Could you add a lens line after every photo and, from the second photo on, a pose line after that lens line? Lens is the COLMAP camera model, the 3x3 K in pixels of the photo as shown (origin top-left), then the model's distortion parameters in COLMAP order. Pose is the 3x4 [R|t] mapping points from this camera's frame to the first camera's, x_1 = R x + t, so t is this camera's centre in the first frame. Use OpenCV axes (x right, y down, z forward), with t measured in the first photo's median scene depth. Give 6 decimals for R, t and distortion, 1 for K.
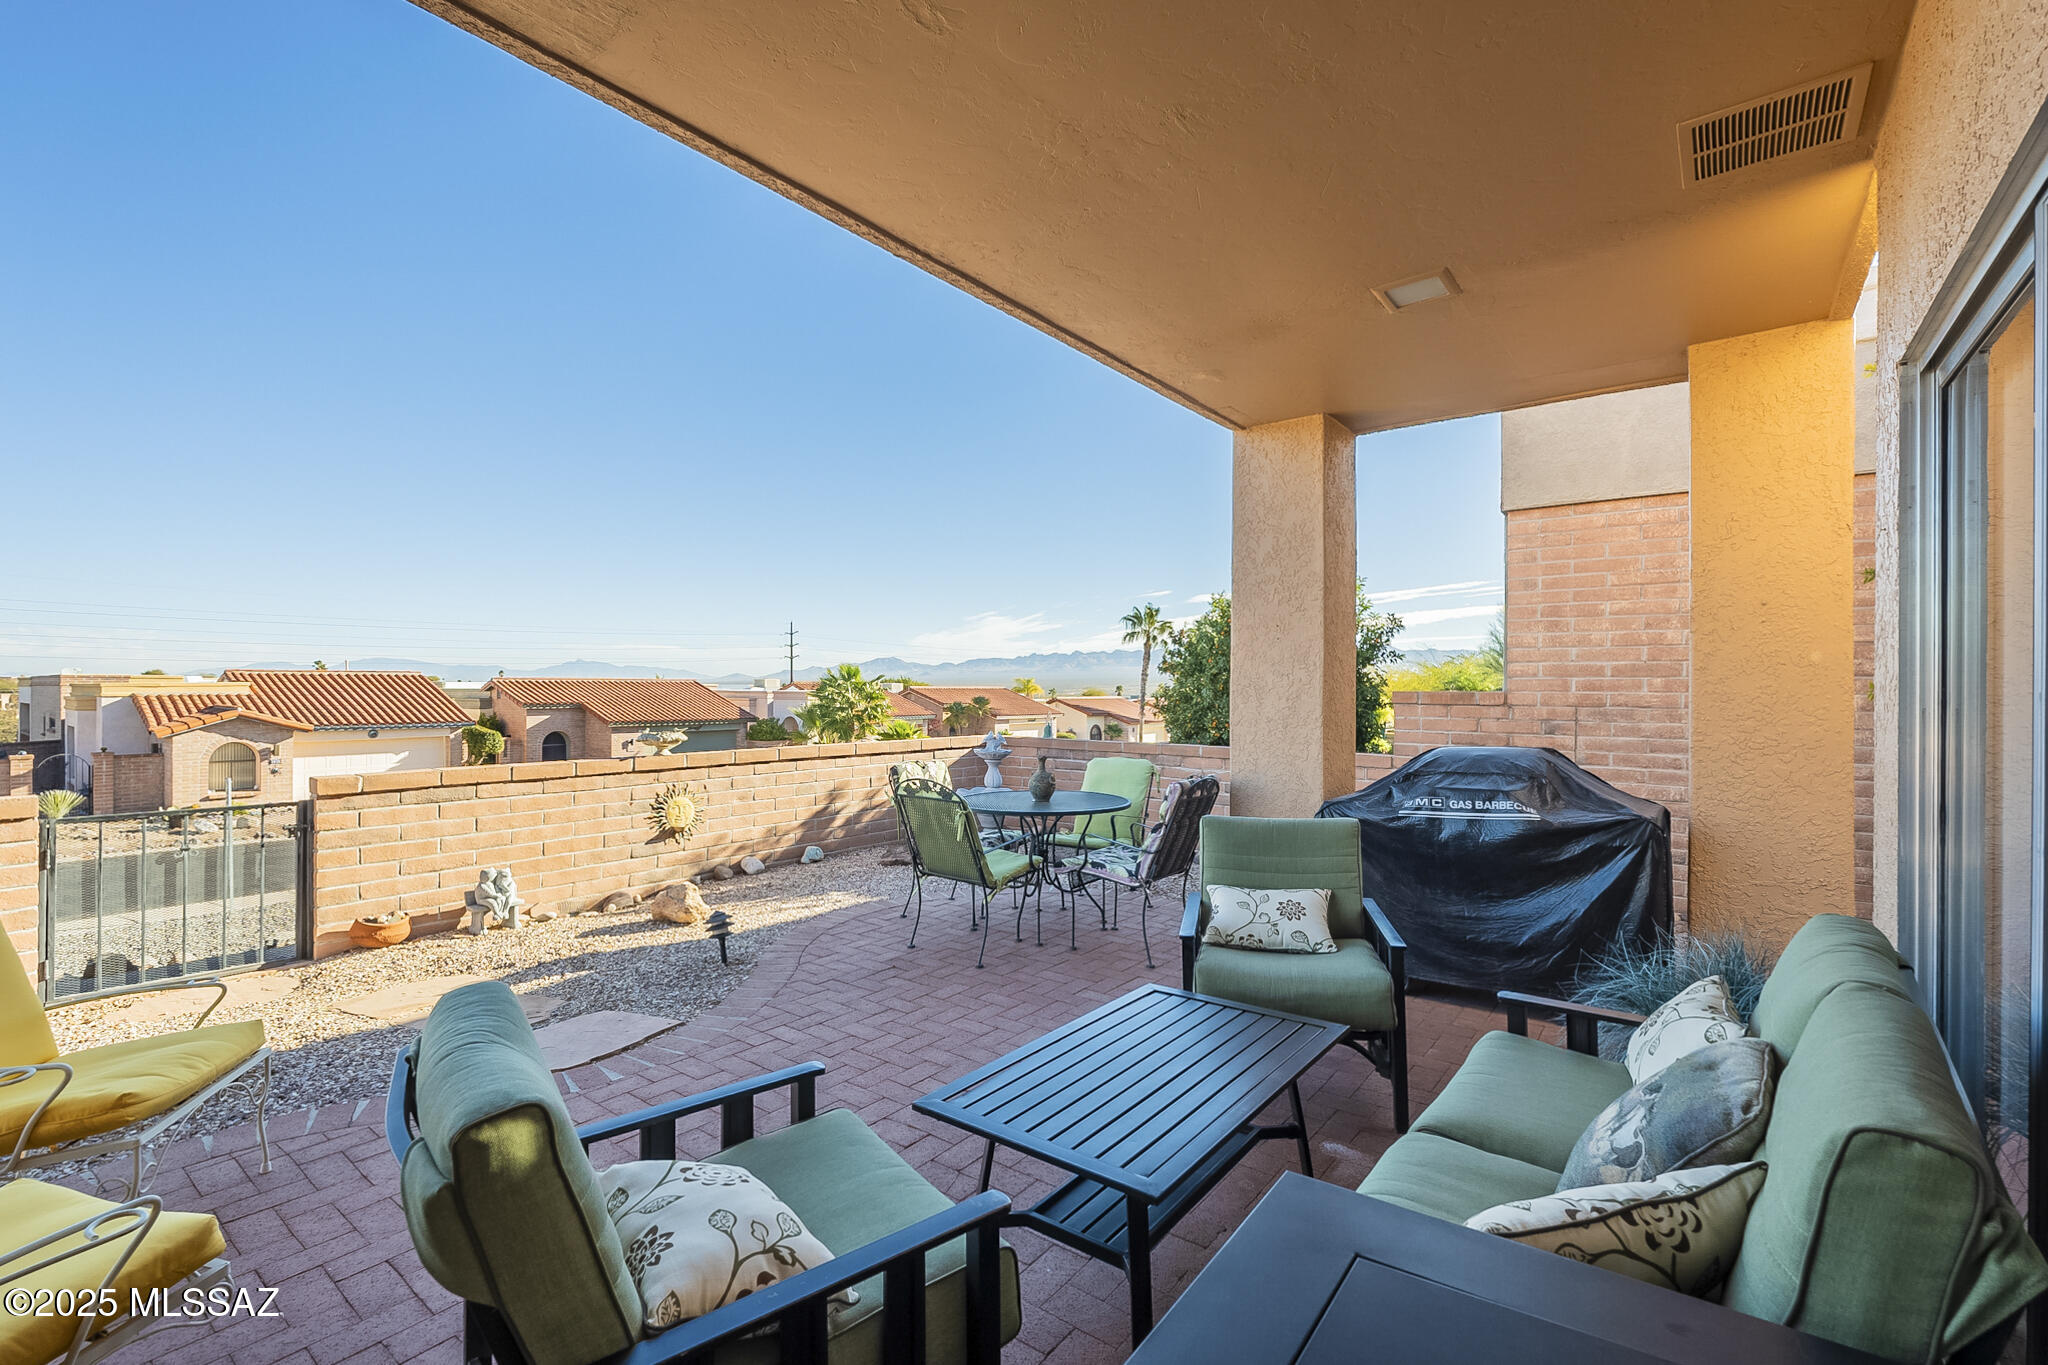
lens RADIAL K [[903.0, 0, 1024.0], [0, 903.0, 682.5], [0, 0, 1]] dist [-0.001888, -0.000068]
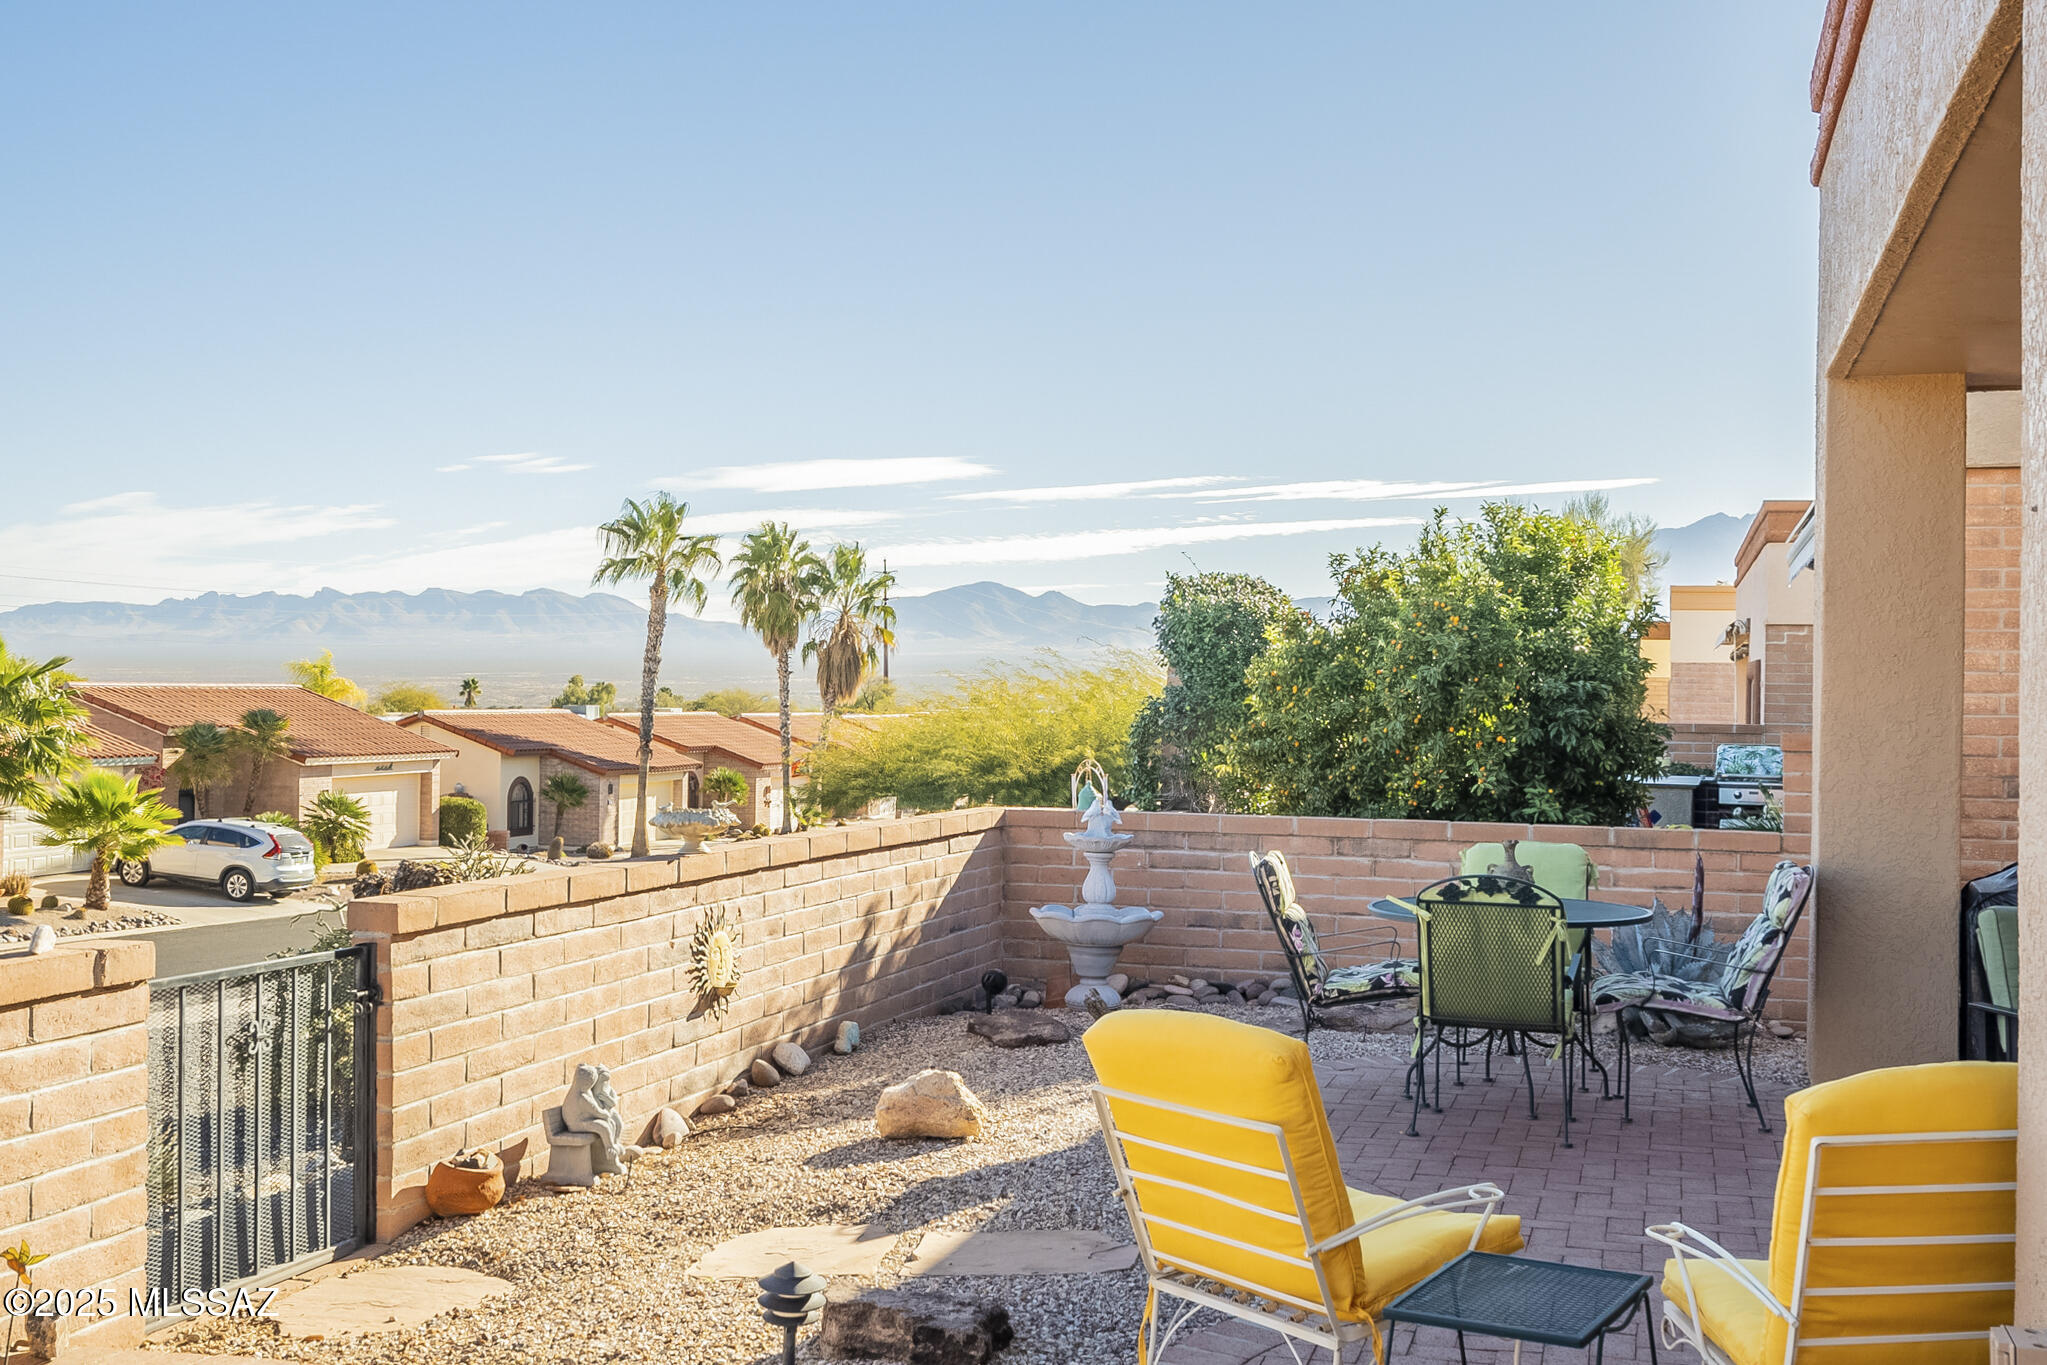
lens RADIAL K [[2178.0, 0, 1023.5], [0, 2178.0, 682.5], [0, 0, 1]] dist [-0.002982, 0.003787]
pose [[0.932880, 0.010322, 0.360038, -0.598441], [-0.011990, 0.999925, 0.002400, -0.021553], [-0.359987, -0.006555, 0.932934, -0.227623]]
